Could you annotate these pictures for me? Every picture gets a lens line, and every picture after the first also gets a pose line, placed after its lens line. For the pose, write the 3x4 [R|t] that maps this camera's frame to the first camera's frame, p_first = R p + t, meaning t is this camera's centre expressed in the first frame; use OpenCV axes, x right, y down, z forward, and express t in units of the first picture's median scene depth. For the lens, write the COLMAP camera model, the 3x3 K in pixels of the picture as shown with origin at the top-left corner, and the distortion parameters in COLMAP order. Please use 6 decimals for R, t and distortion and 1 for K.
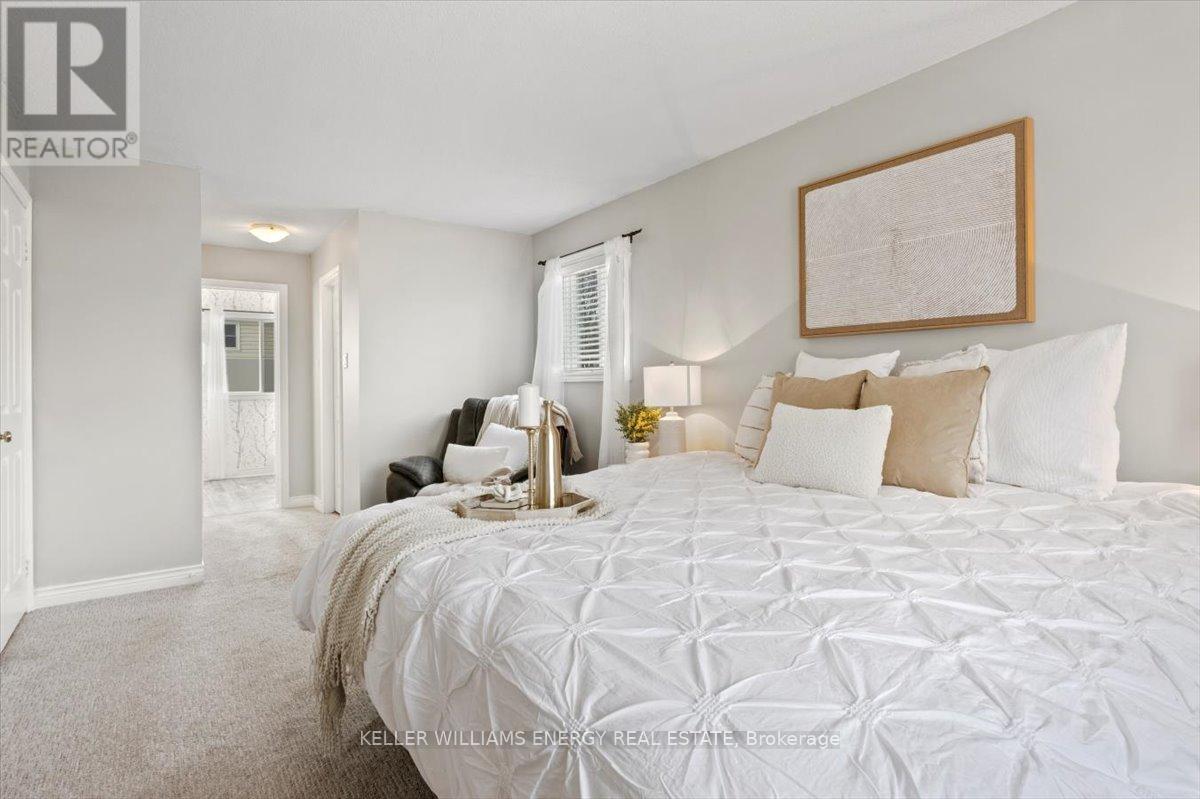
lens RADIAL K [[591.7, 0, 600.0], [0, 591.7, 386.7], [0, 0, 1]] dist [0.001864, 0.000653]
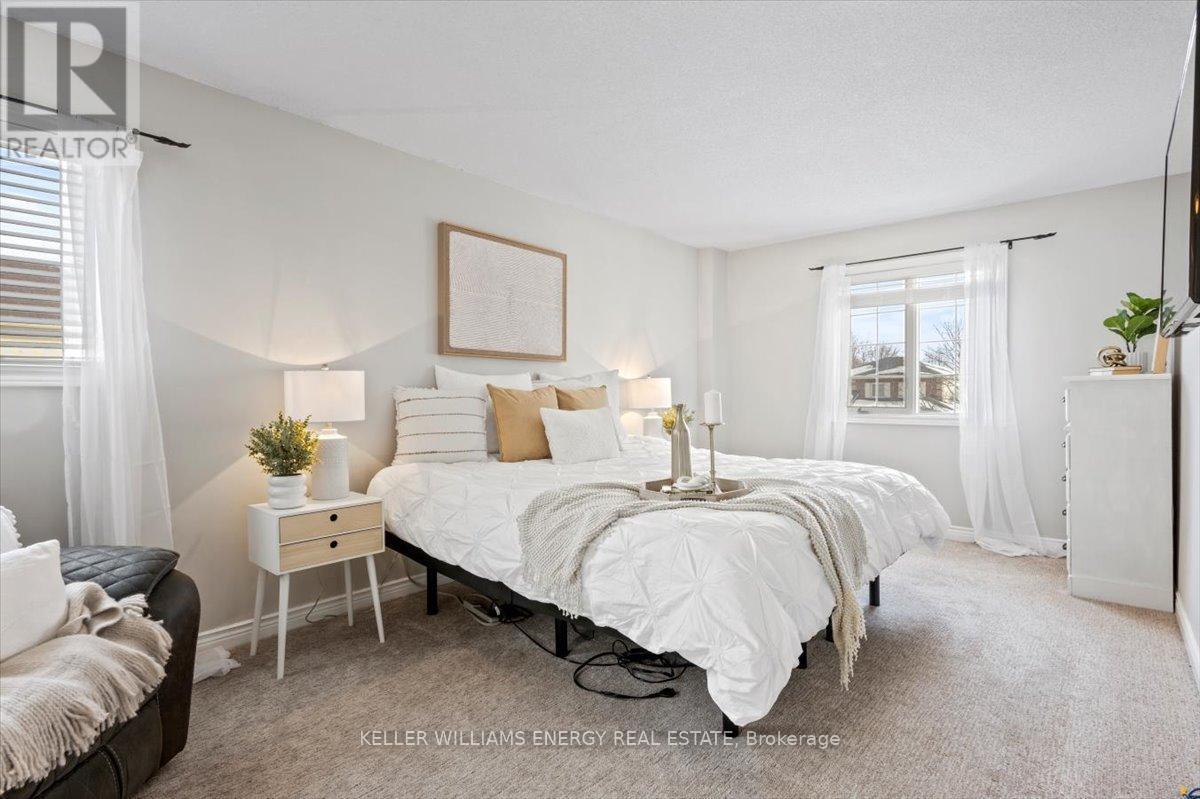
lens RADIAL K [[591.7, 0, 600.0], [0, 591.7, 386.7], [0, 0, 1]] dist [0.001864, 0.000653]
pose [[-0.218433, 0.018572, 0.975675, -0.853320], [0.007672, 0.999821, -0.017314, 0.003273], [-0.975822, 0.003704, -0.218536, 0.969011]]
